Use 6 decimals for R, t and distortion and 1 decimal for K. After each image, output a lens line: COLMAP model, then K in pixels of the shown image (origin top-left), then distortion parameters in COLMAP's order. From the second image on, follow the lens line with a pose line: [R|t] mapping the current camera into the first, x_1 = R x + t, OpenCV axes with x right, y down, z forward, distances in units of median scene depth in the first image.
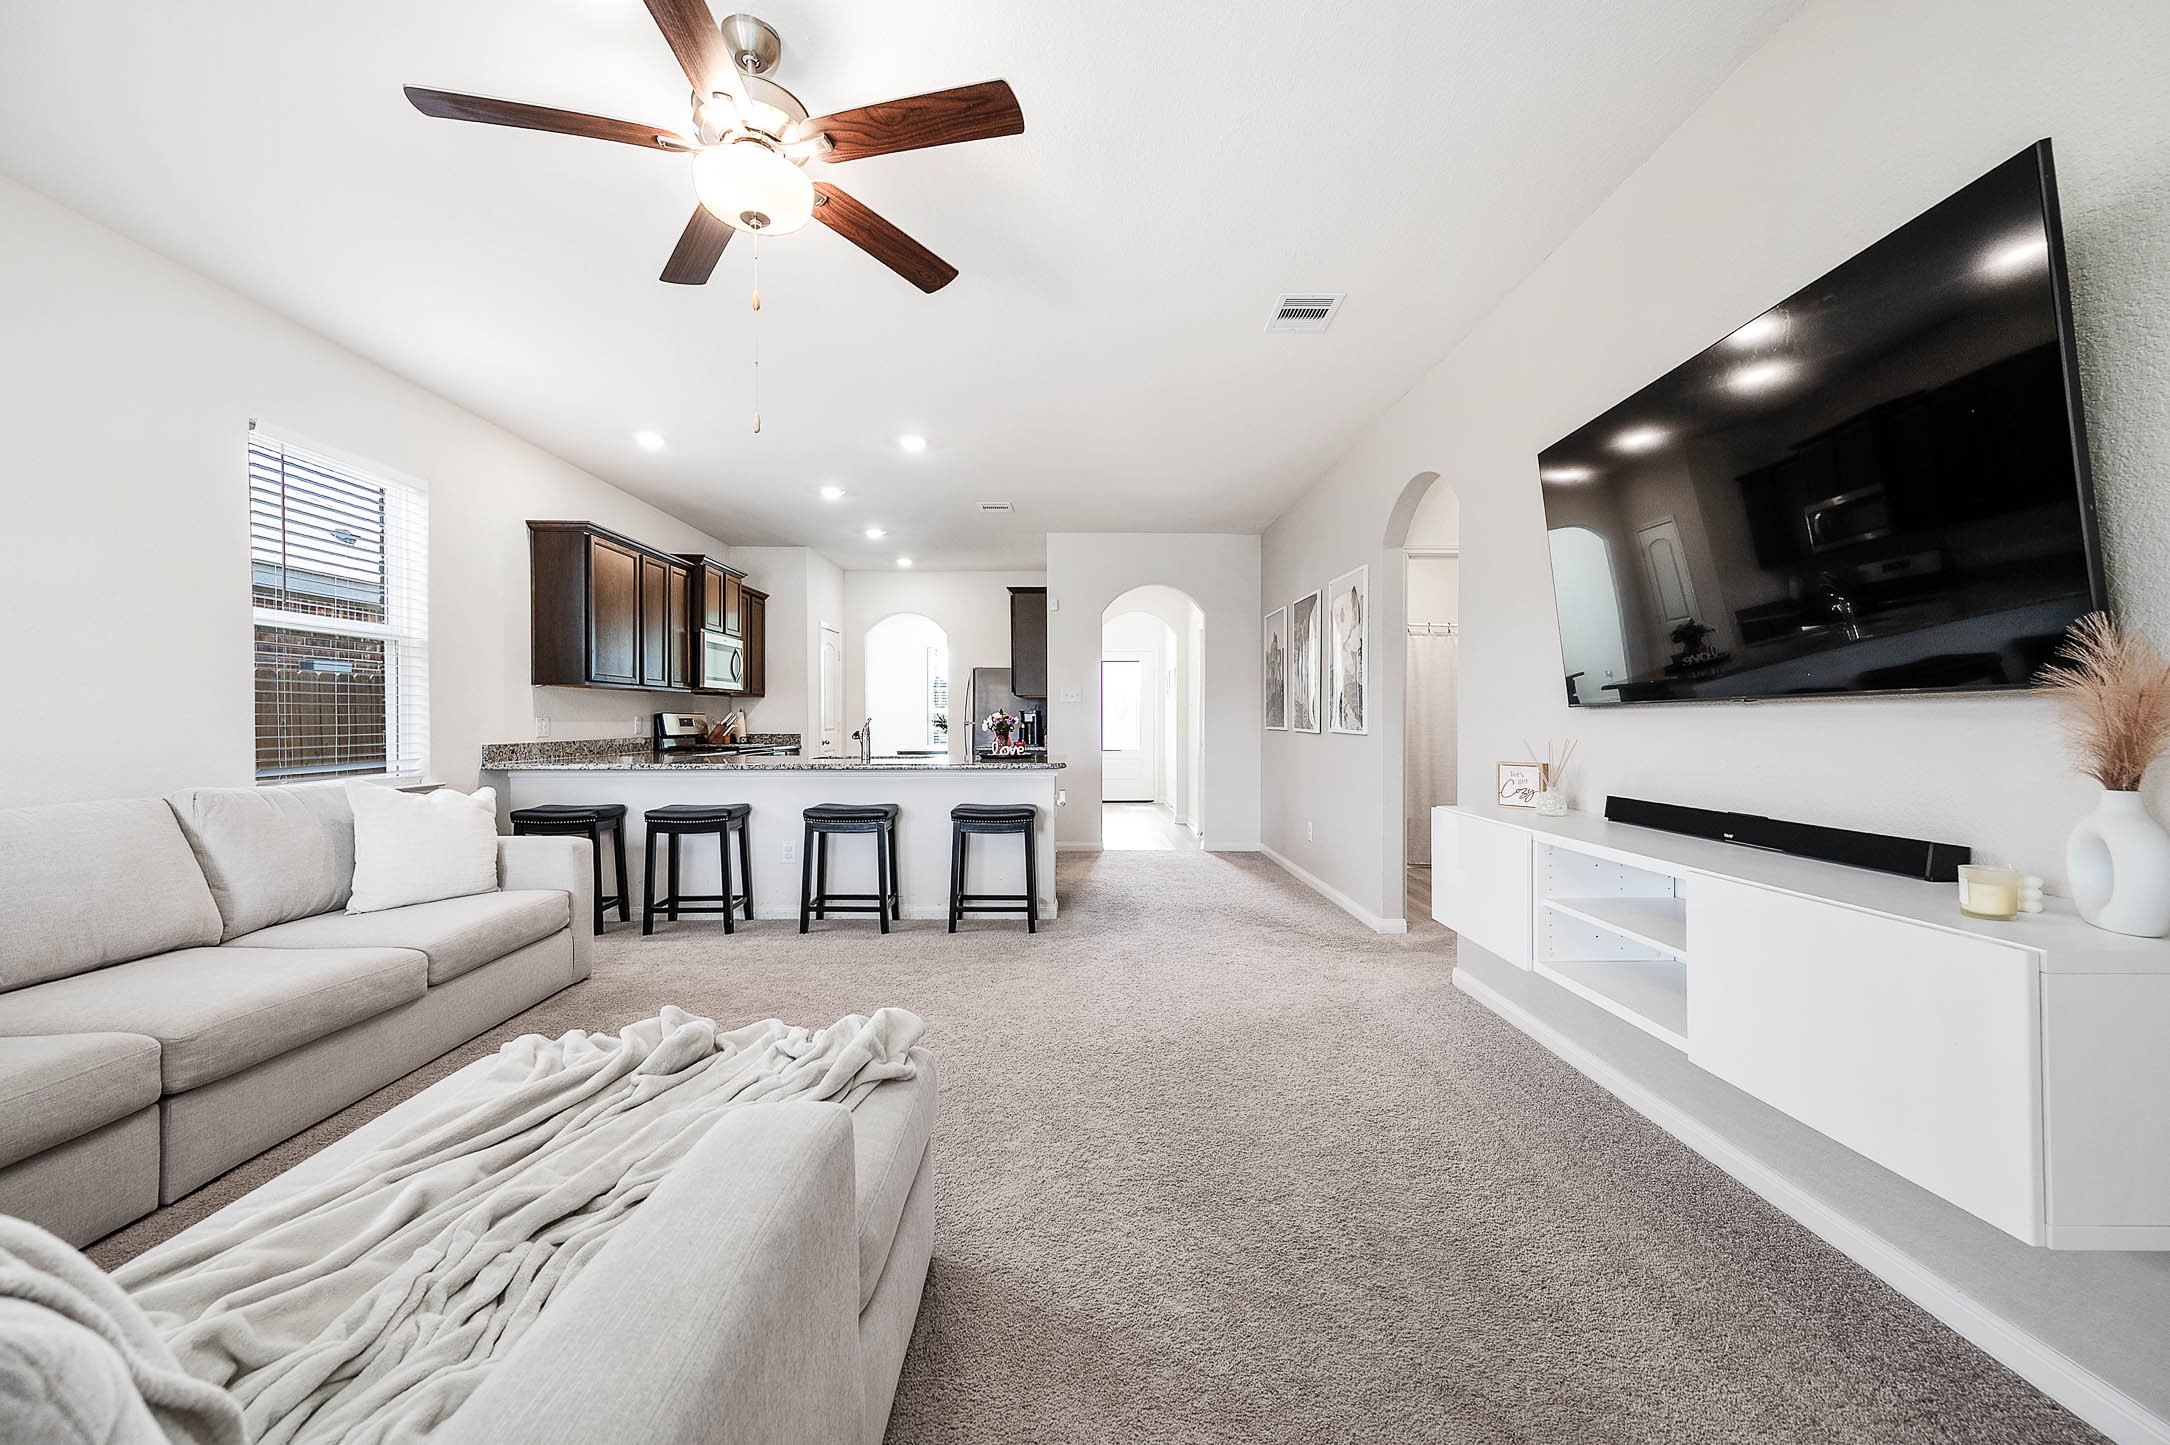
lens RADIAL K [[837.7, 0, 1066.6], [0, 837.7, 726.6], [0, 0, 1]] dist [0.009028, -0.000304]
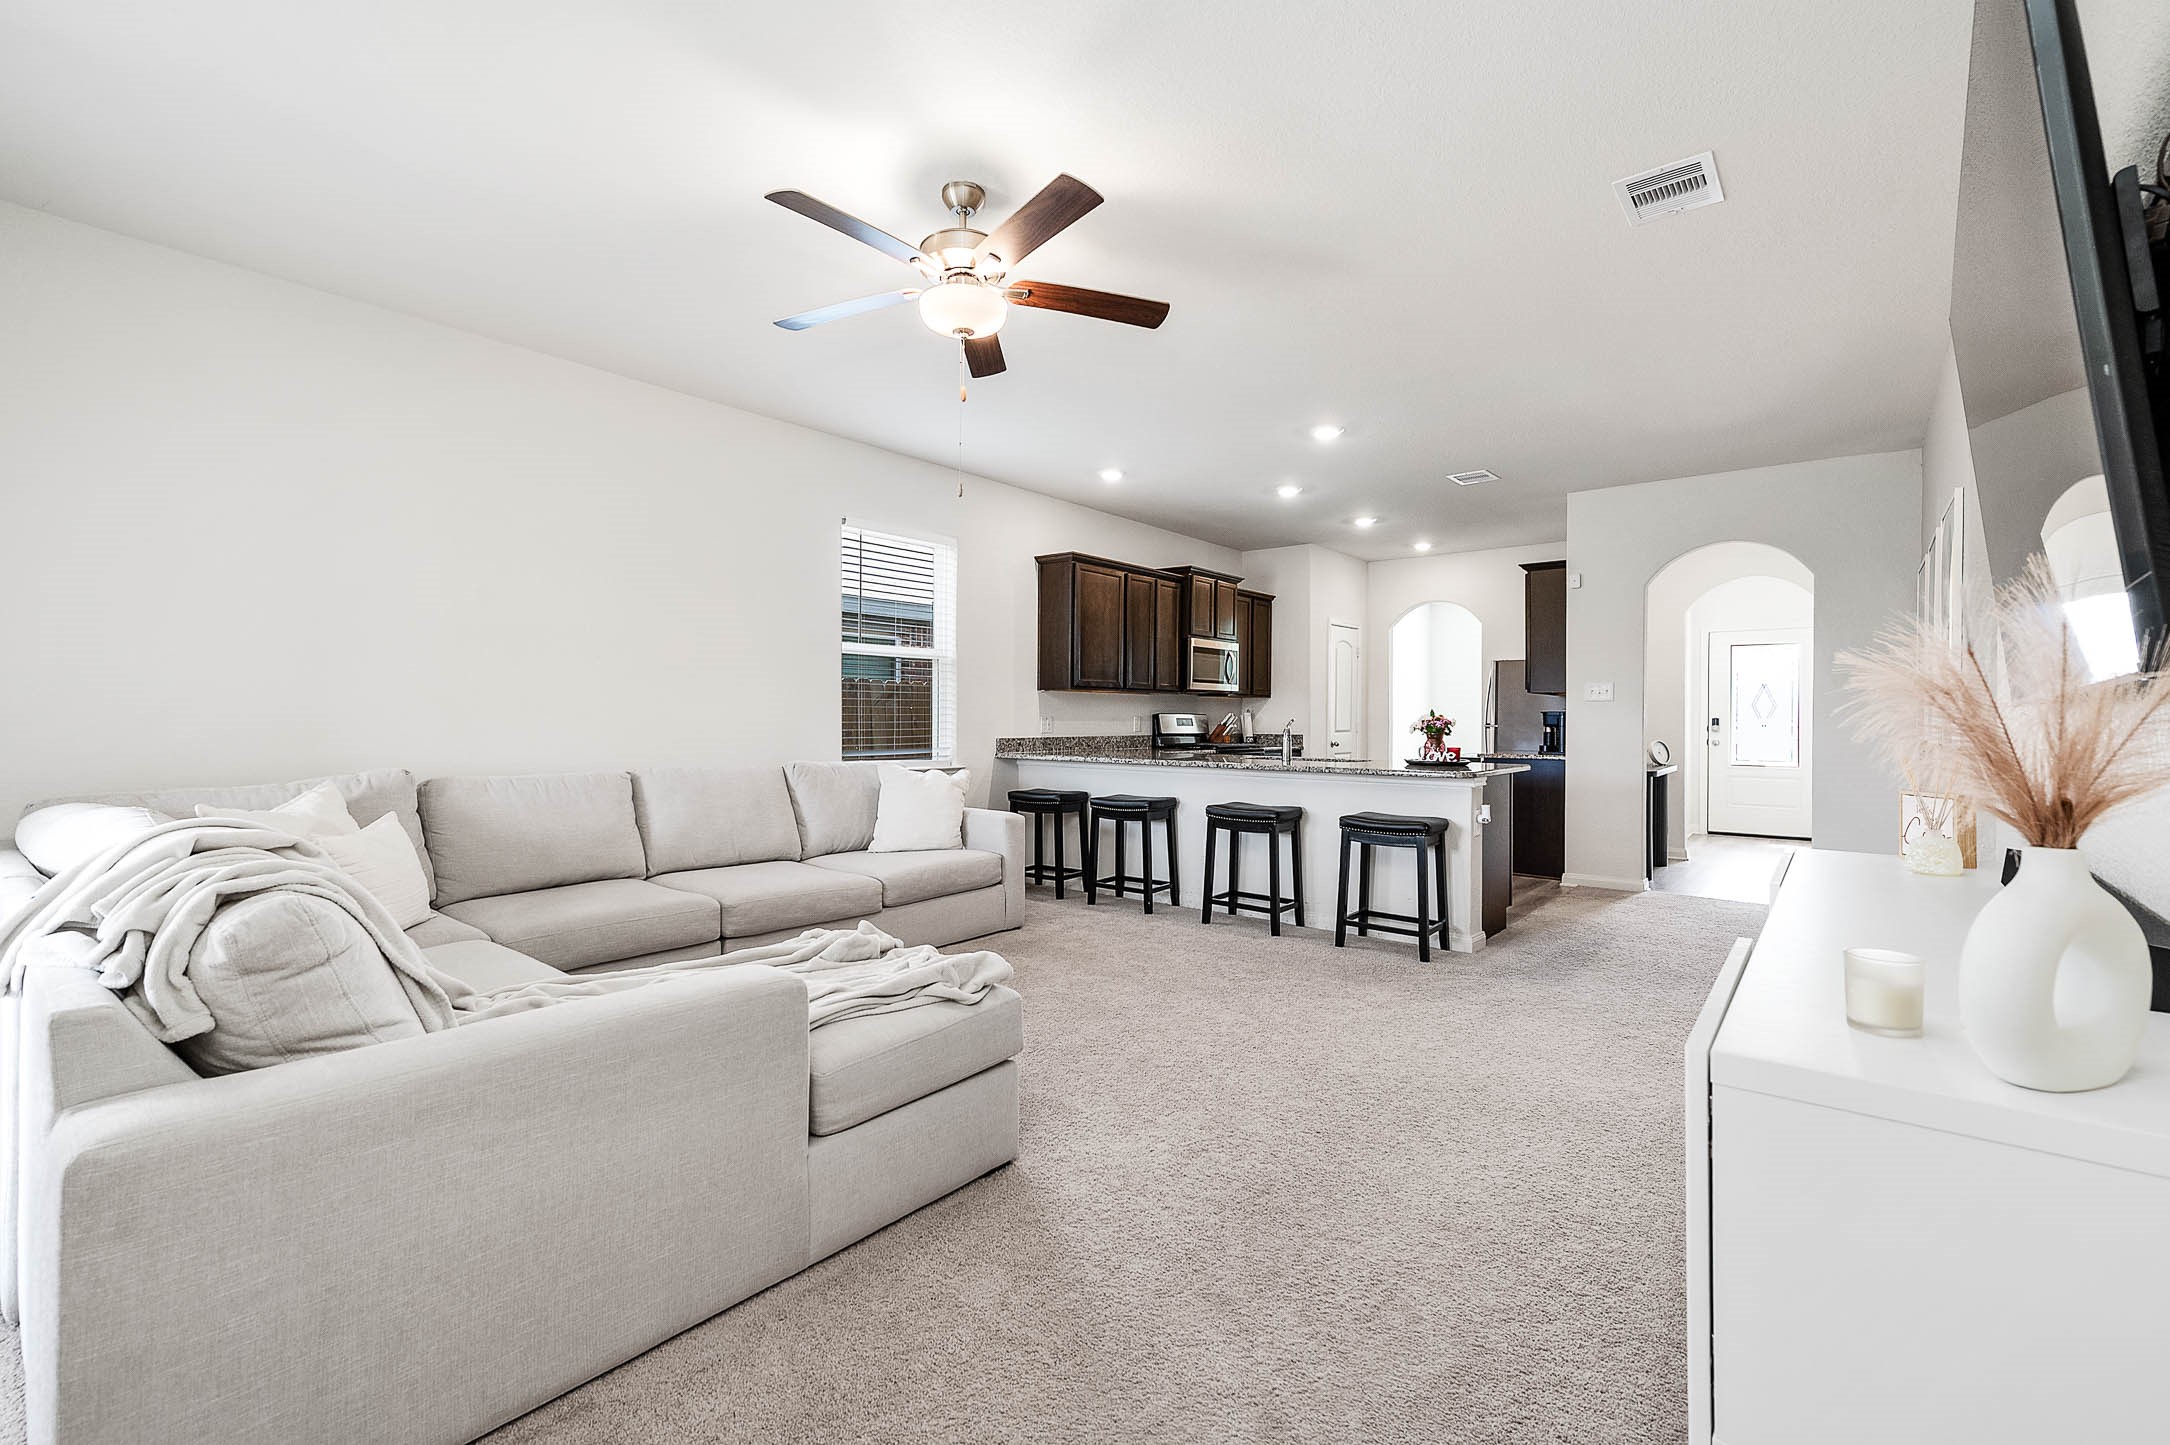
lens RADIAL K [[917.5, 0, 1076.4], [0, 917.5, 712.5], [0, 0, 1]] dist [0.010484, -0.000357]
pose [[0.768248, -0.000165, -0.640152, 0.259249], [-0.011862, 0.999825, -0.014494, 0.001481], [0.640042, 0.018729, 0.768112, 0.012816]]
